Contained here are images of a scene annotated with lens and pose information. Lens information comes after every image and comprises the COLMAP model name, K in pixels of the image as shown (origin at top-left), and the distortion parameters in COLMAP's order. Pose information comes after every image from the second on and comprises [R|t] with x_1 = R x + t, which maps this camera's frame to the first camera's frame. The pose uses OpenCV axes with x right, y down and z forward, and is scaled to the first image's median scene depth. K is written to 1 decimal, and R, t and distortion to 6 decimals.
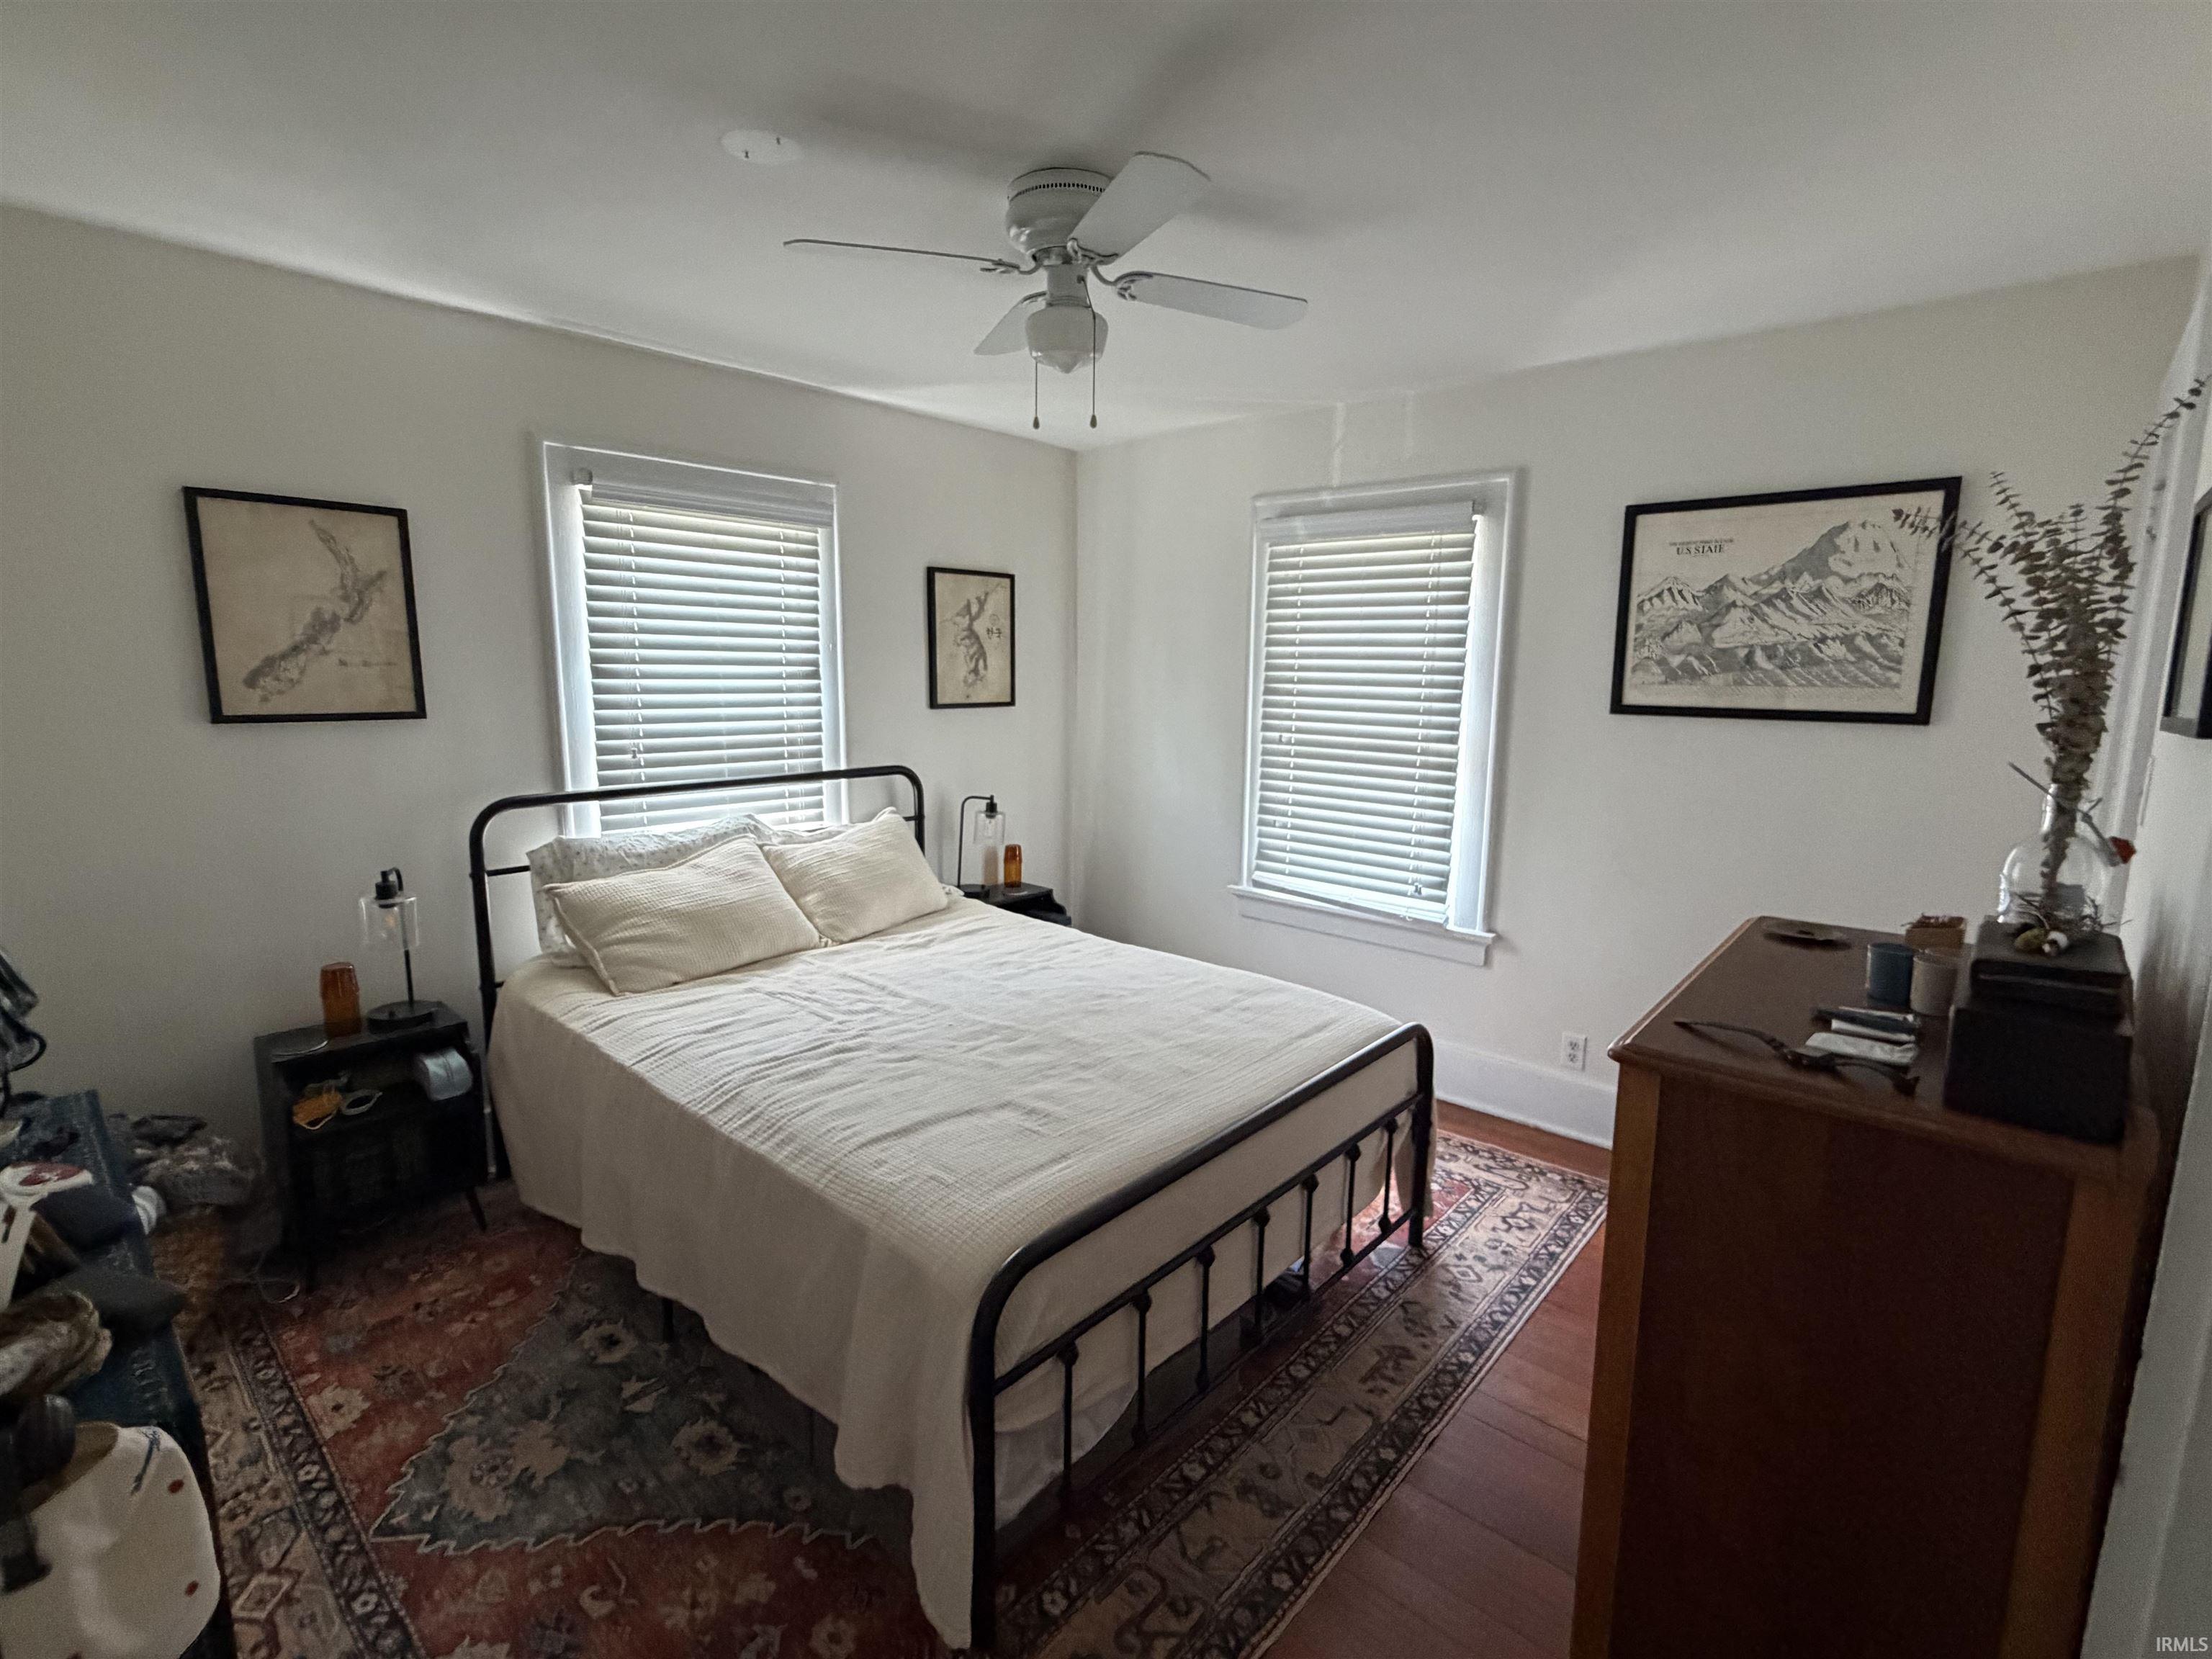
lens RADIAL K [[1033.0, 0, 1090.5], [0, 1033.0, 830.6], [0, 0, 1]] dist [-0.000296, 0.001806]
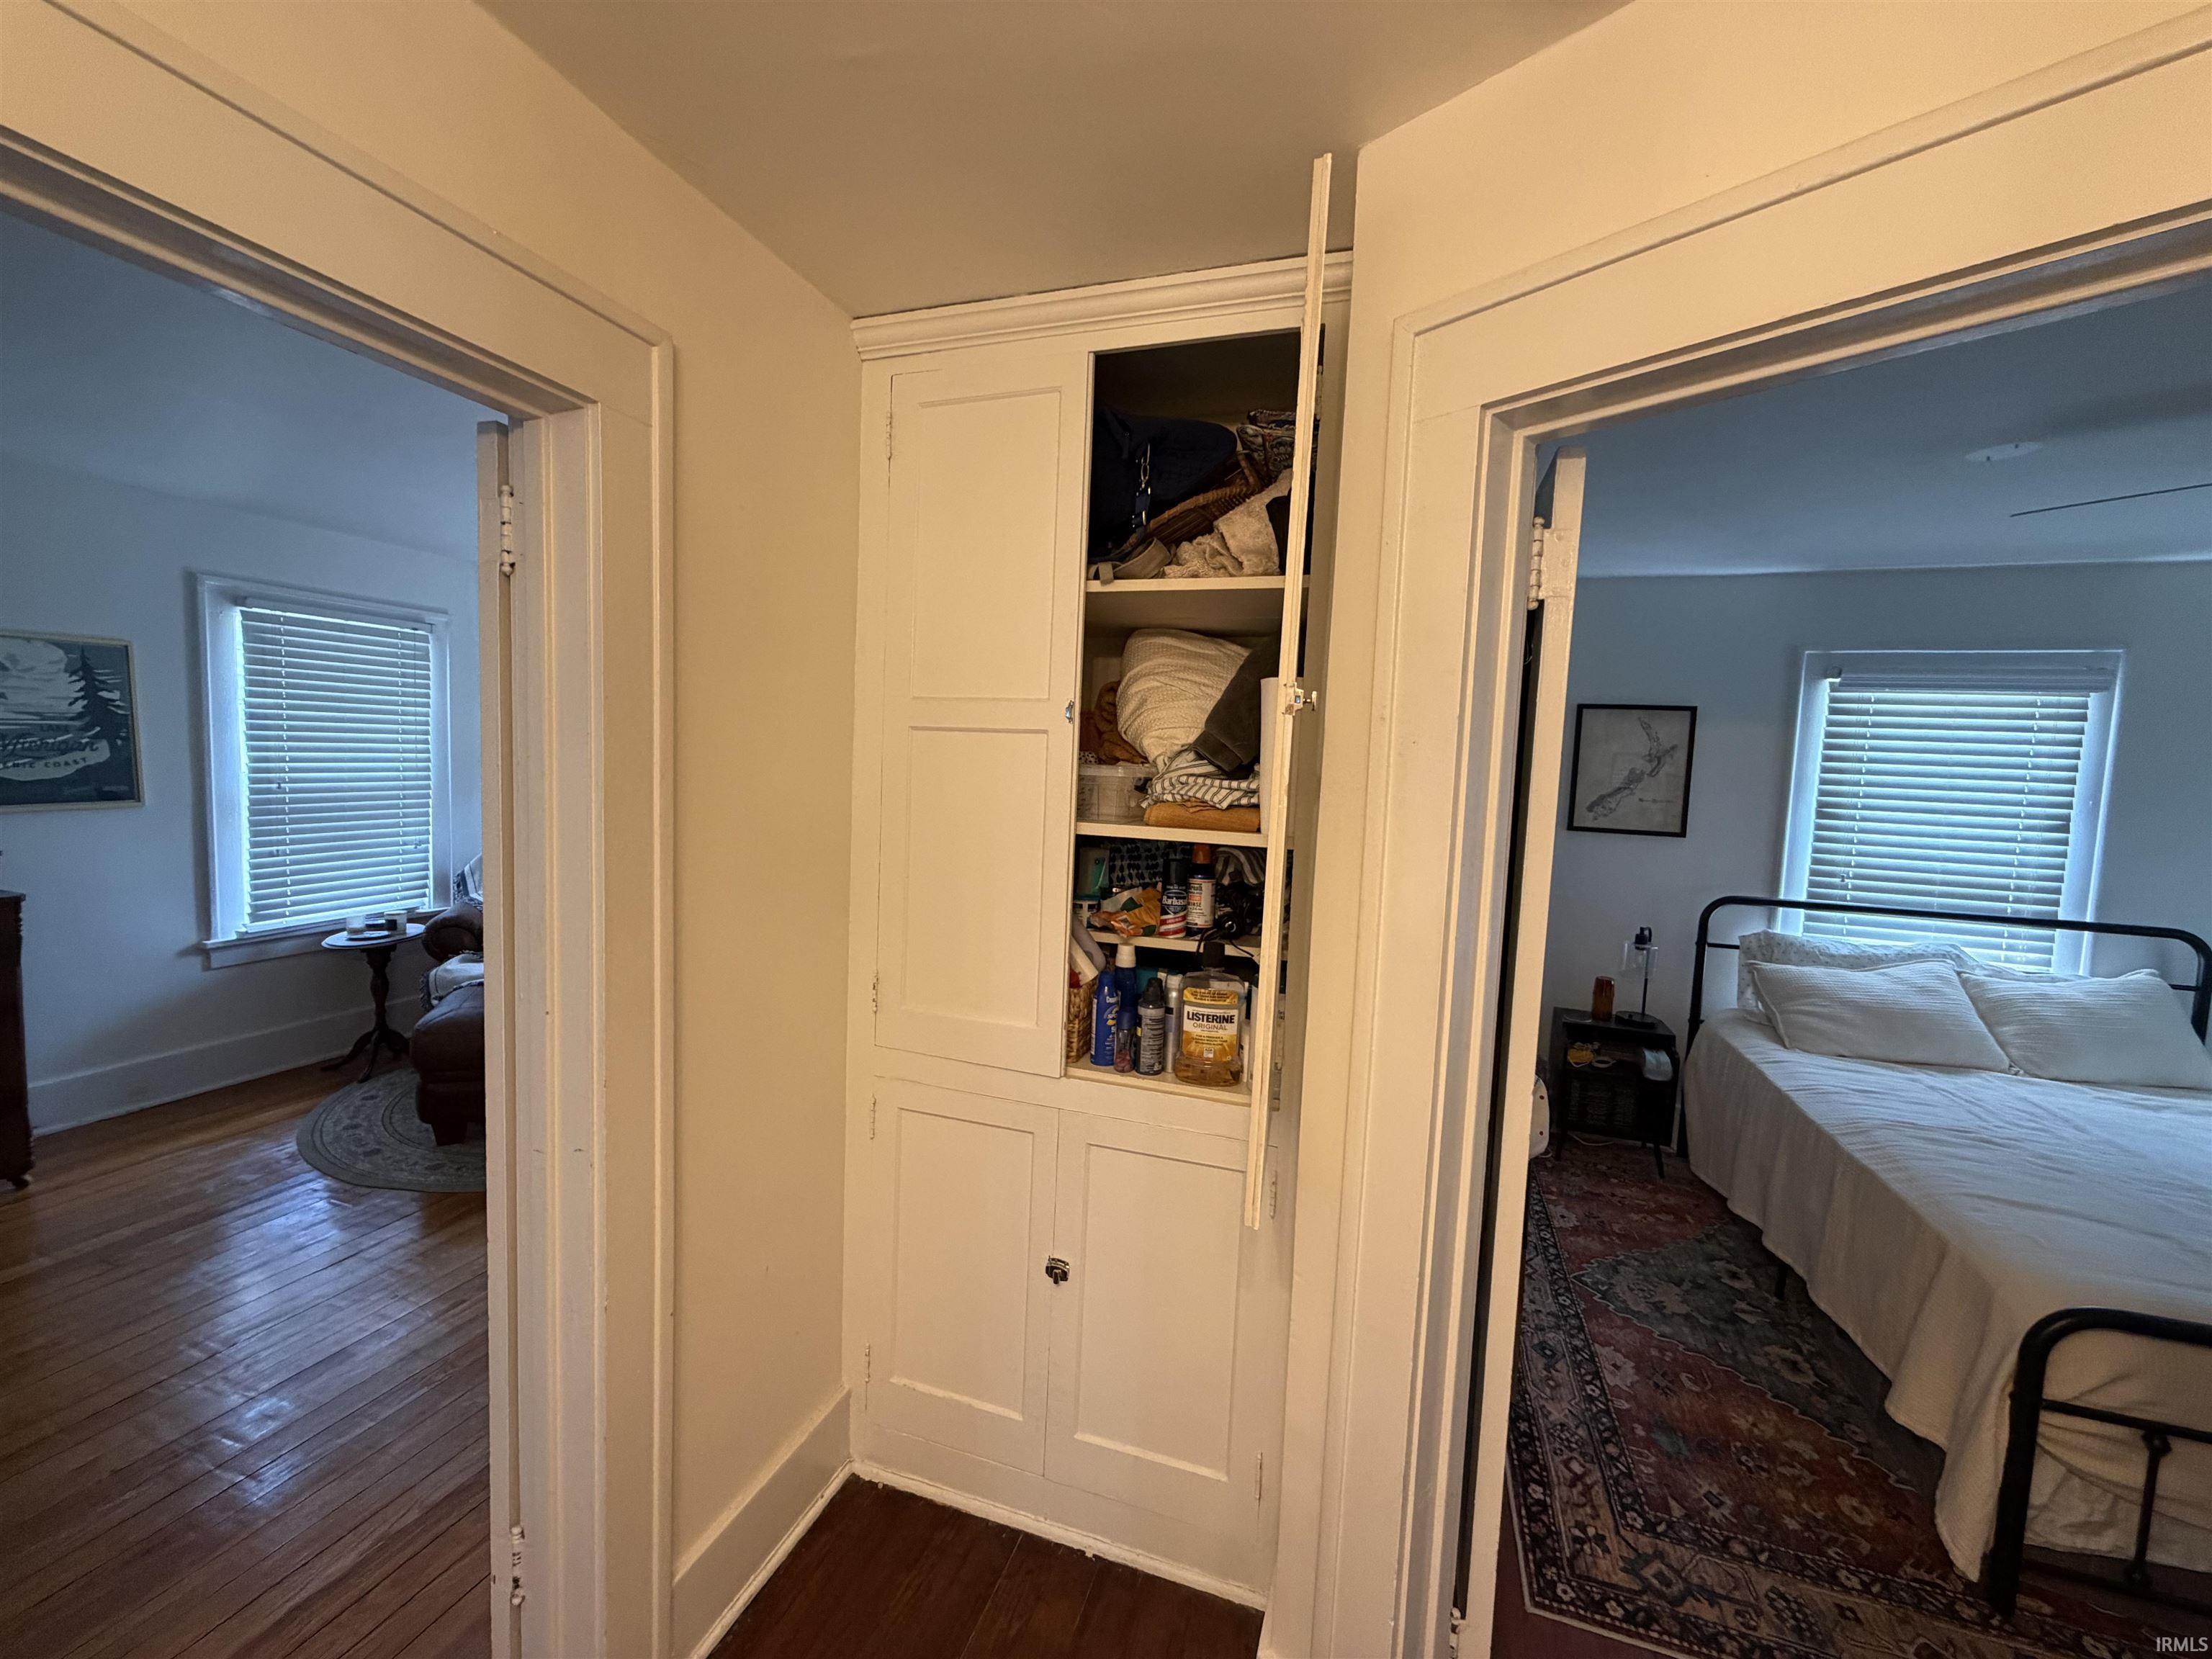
lens RADIAL K [[884.4, 0, 1095.9], [0, 884.4, 827.2], [0, 0, 1]] dist [-0.003067, -0.000975]
pose [[0.395691, 0.072911, -0.915485, 0.227925], [-0.184762, 0.982782, -0.001587, 0.043846], [0.899606, 0.169775, 0.402350, -0.346177]]
